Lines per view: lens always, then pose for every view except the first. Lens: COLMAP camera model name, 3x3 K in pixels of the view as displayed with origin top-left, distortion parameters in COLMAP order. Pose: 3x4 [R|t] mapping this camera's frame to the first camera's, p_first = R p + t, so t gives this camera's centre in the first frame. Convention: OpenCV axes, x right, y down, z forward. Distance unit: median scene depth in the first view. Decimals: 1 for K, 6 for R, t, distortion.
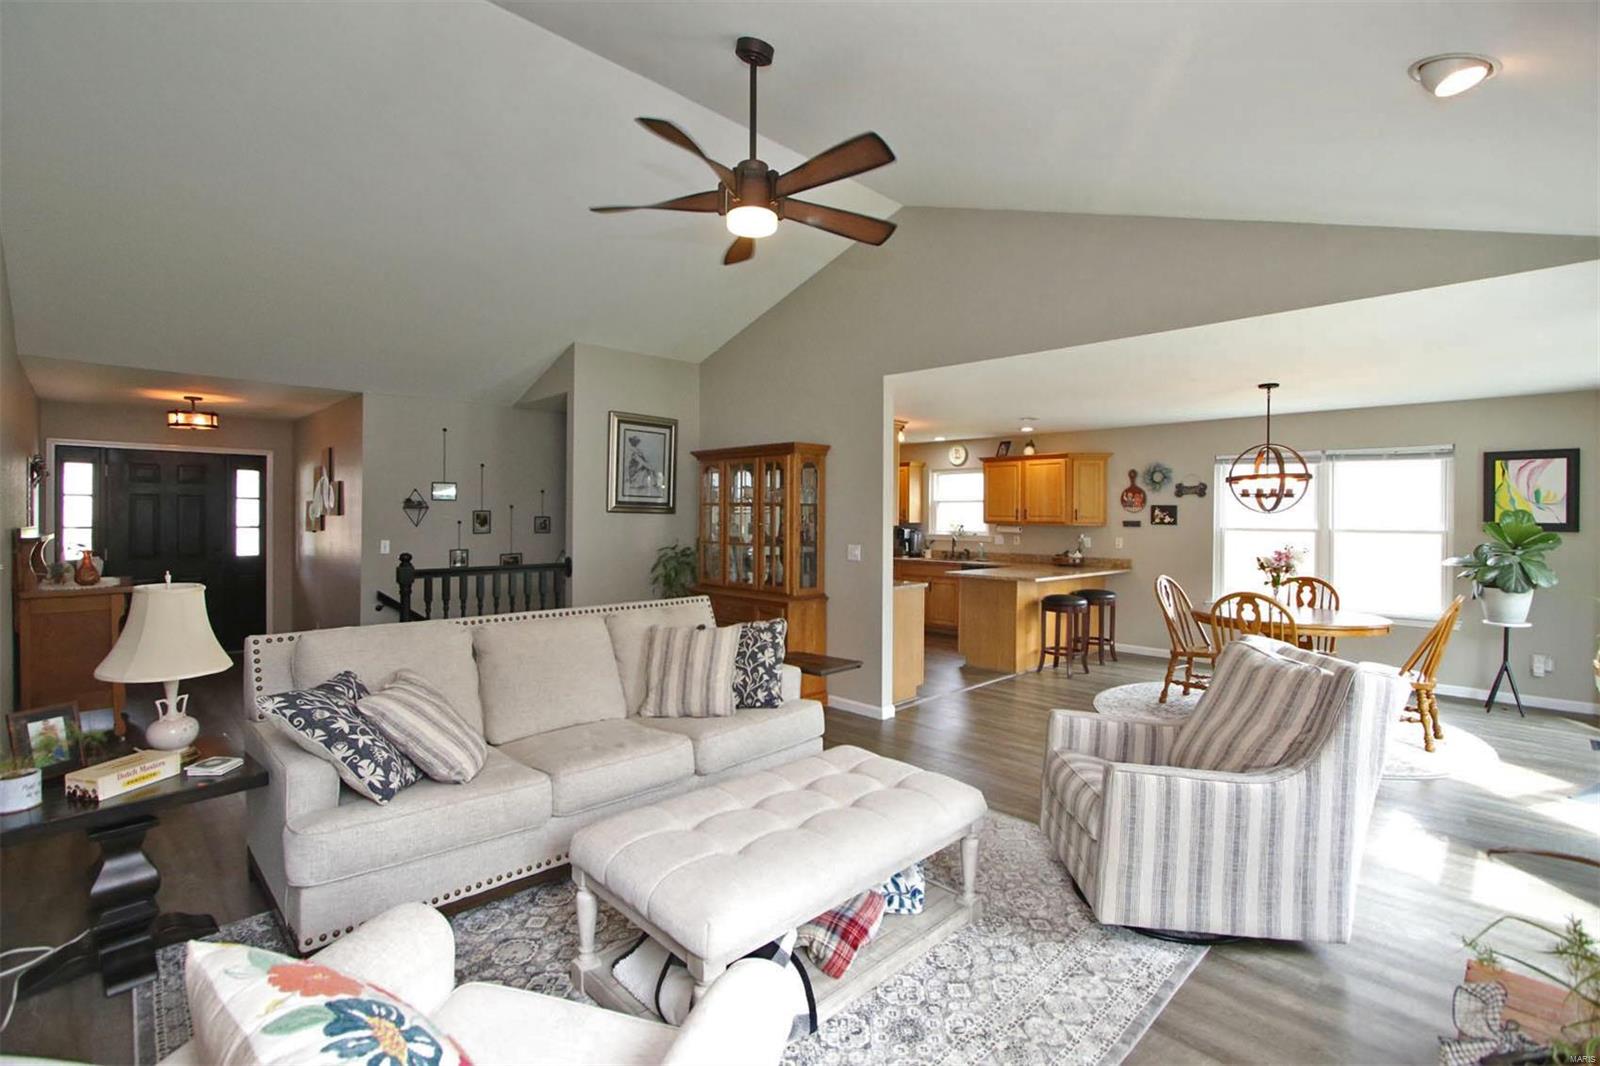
lens RADIAL K [[720.2, 0, 801.8], [0, 720.2, 520.6], [0, 0, 1]] dist [-0.013951, 0.000608]
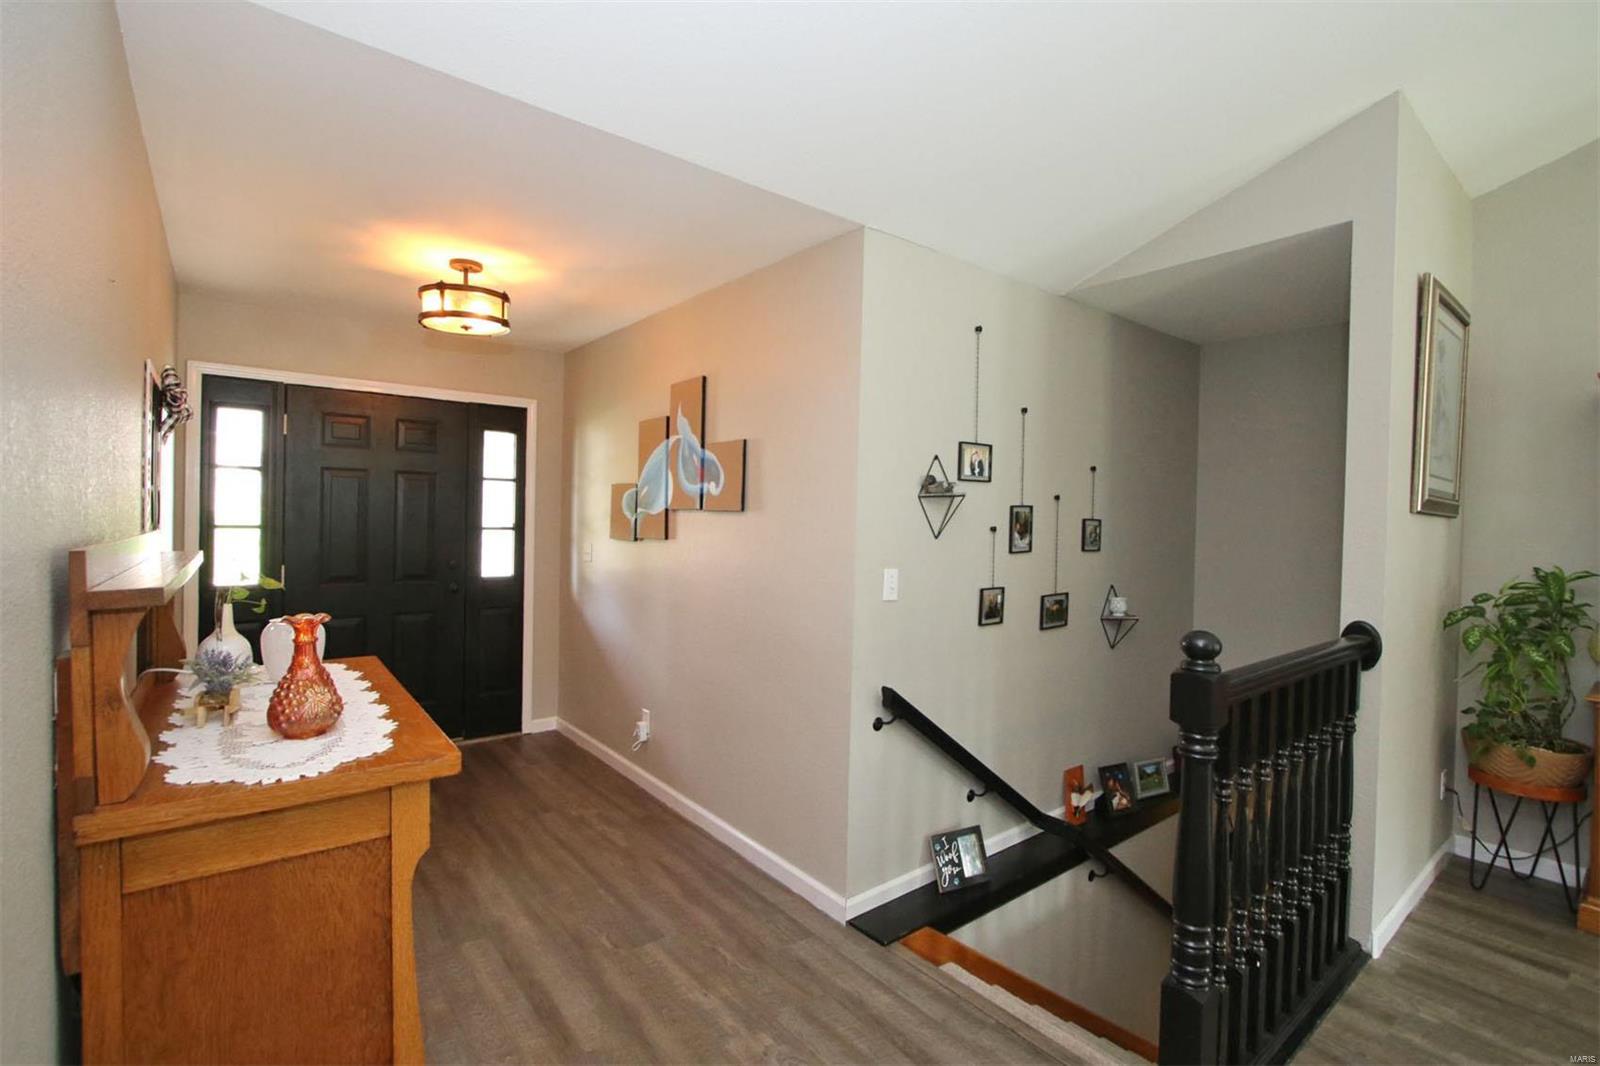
lens RADIAL K [[720.2, 0, 801.8], [0, 720.2, 520.6], [0, 0, 1]] dist [-0.013951, 0.000608]
pose [[0.994707, 0.015020, -0.101646, -0.532315], [-0.015273, 0.999882, -0.001708, -0.000916], [0.101609, 0.003252, 0.994819, 0.498821]]
